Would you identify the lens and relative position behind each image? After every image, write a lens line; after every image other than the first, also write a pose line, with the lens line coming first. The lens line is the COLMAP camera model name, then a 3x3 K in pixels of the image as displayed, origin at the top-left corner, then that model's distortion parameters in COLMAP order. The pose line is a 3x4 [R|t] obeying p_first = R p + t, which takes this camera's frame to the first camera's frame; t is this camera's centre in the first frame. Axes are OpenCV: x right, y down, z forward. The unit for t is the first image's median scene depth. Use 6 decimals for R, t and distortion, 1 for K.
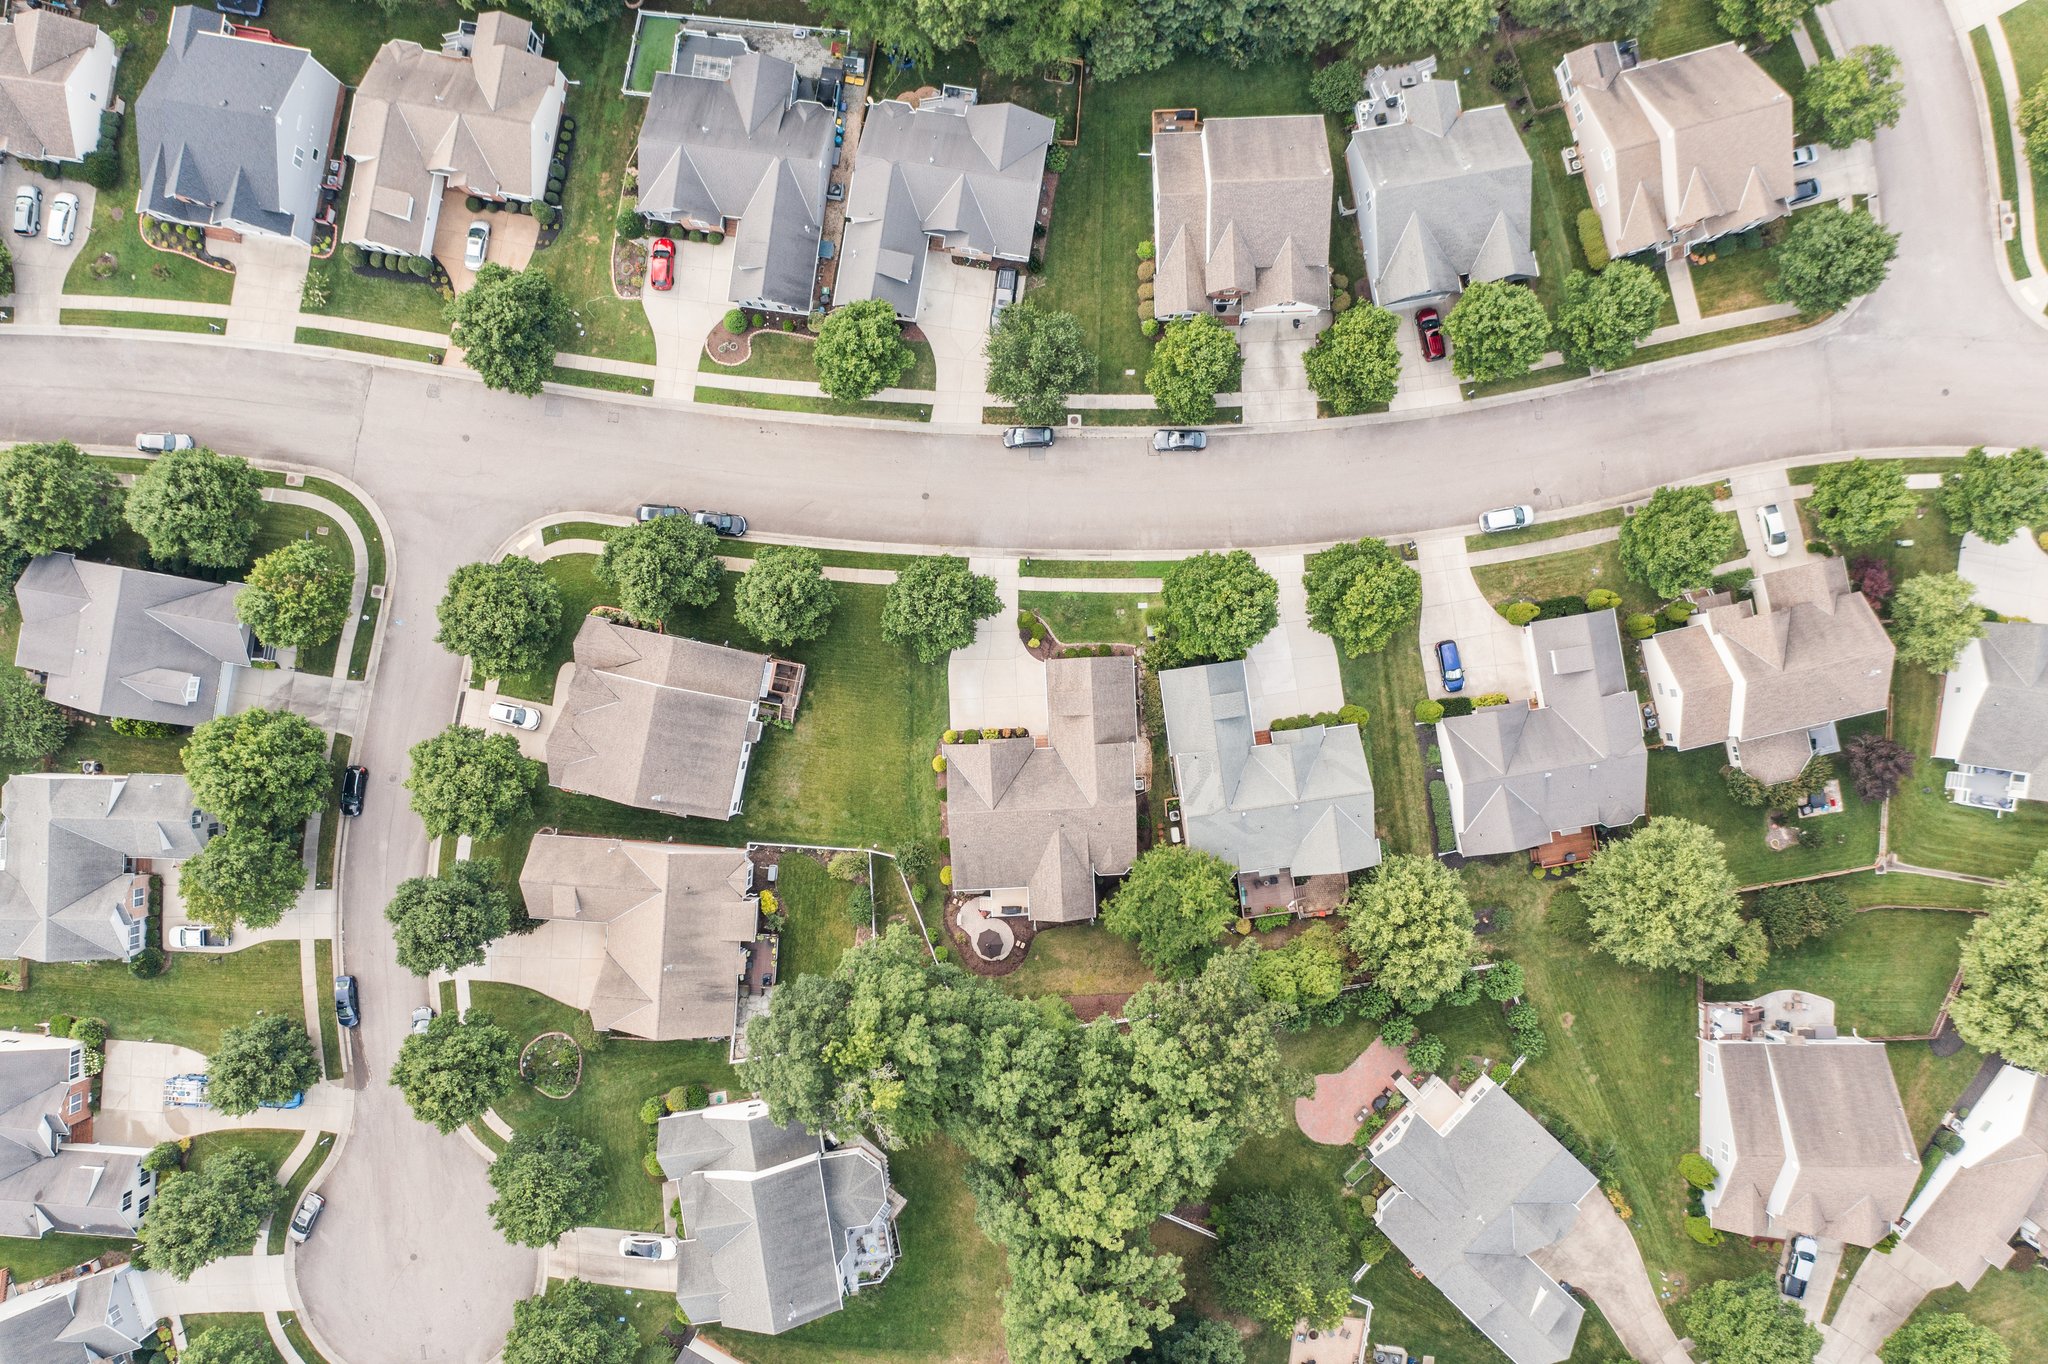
lens RADIAL K [[1609.1, 0, 1020.5], [0, 1609.1, 685.2], [0, 0, 1]] dist [-0.023093, -0.001781]
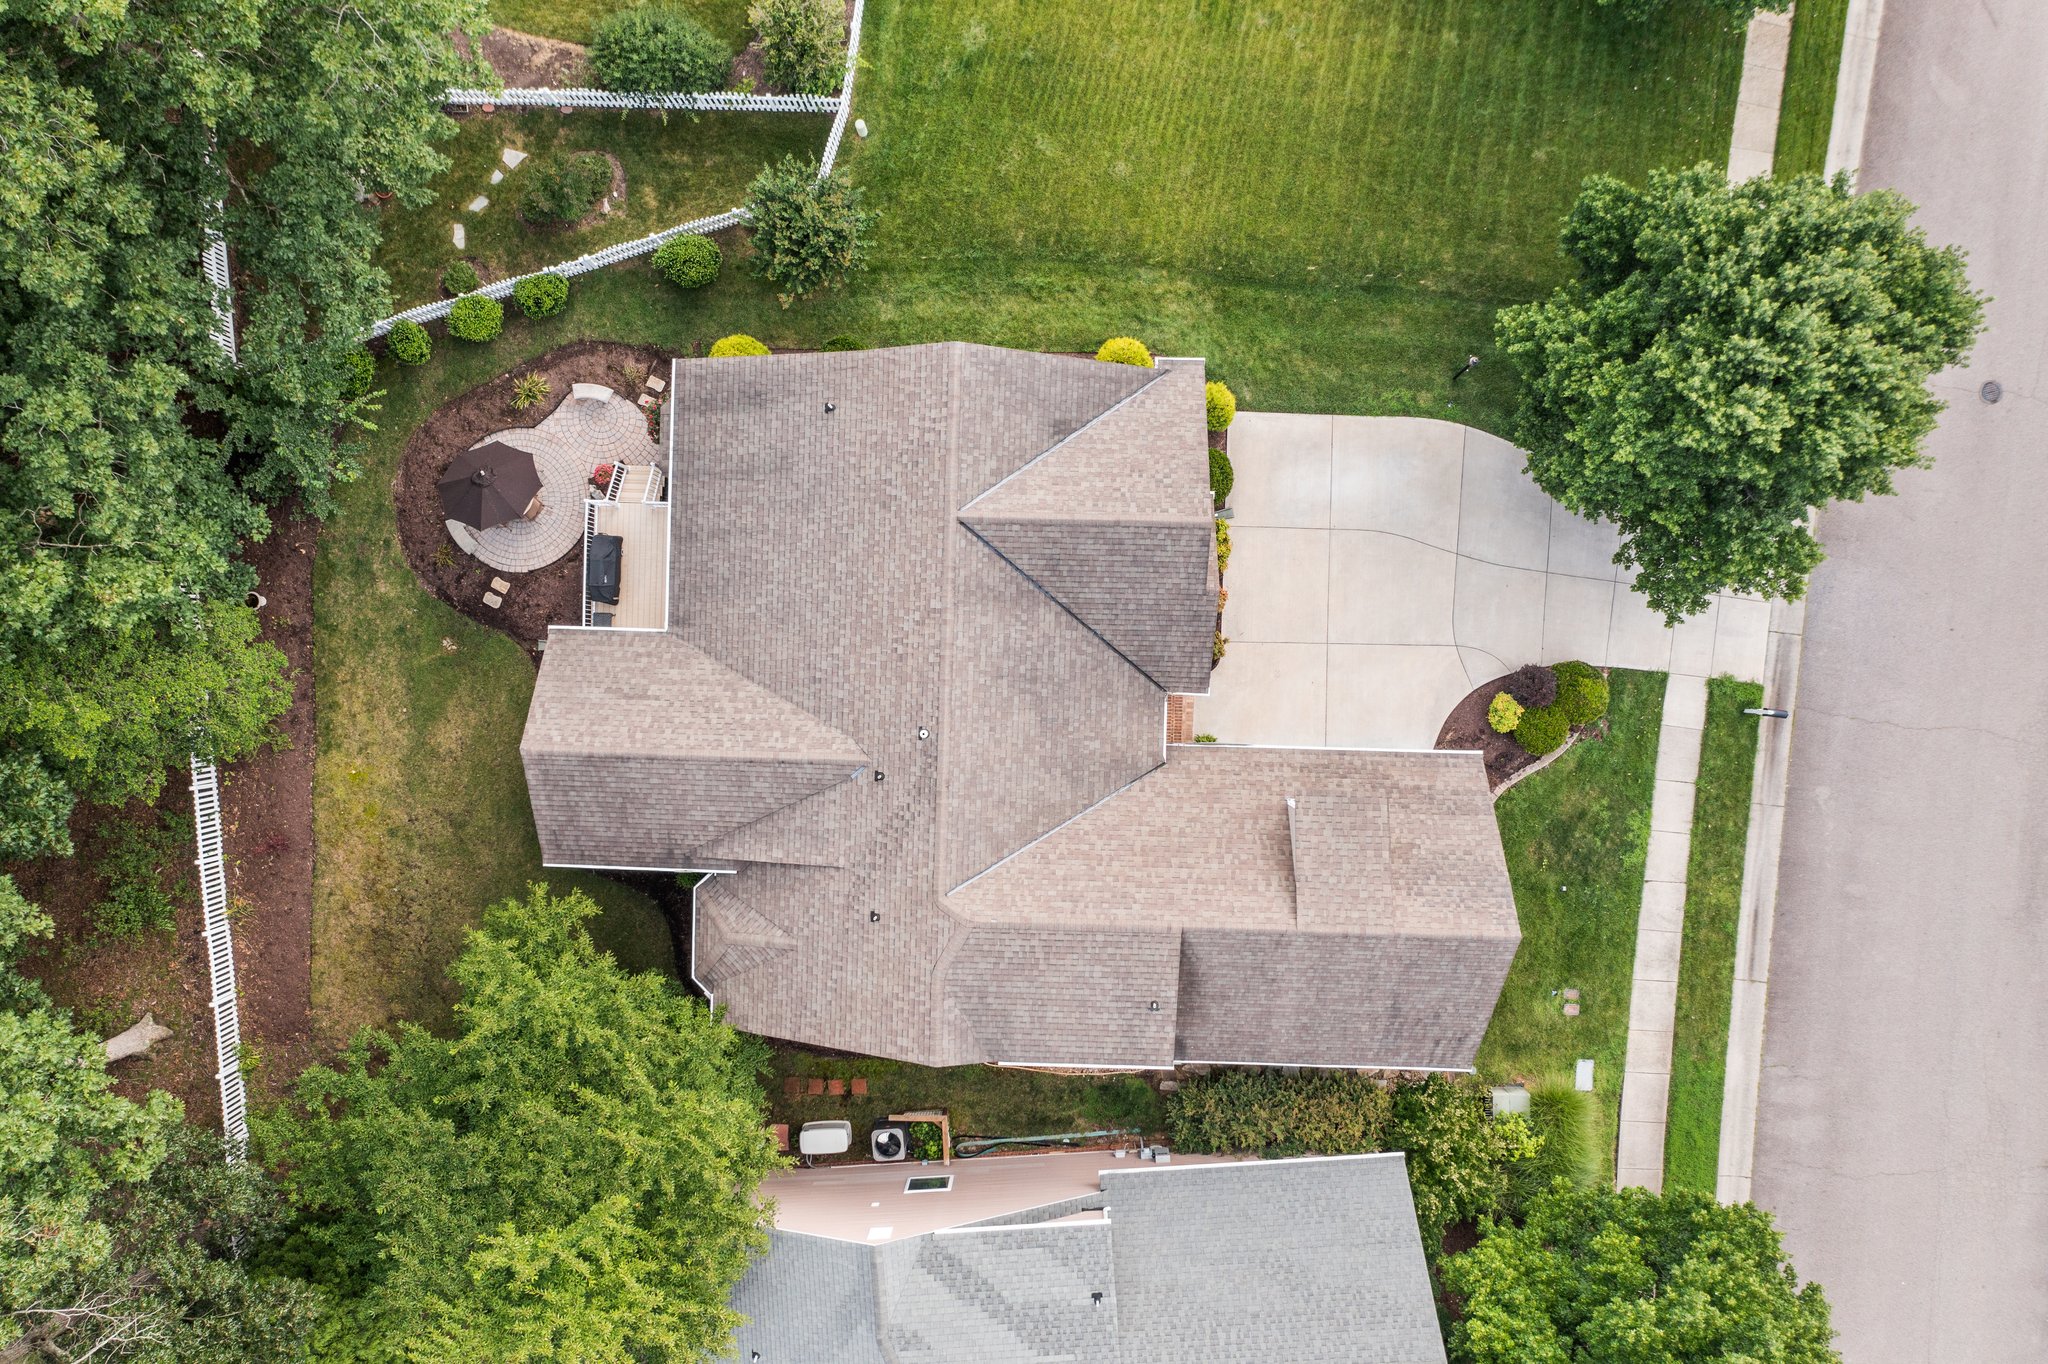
lens RADIAL K [[1609.1, 0, 1025.8], [0, 1609.1, 682.9], [0, 0, 1]] dist [-0.023093, -0.001781]
pose [[-0.074303, 0.996926, 0.024848, 0.002254], [-0.996949, -0.074856, 0.022120, 0.055868], [0.023912, -0.023128, 0.999446, 0.707576]]
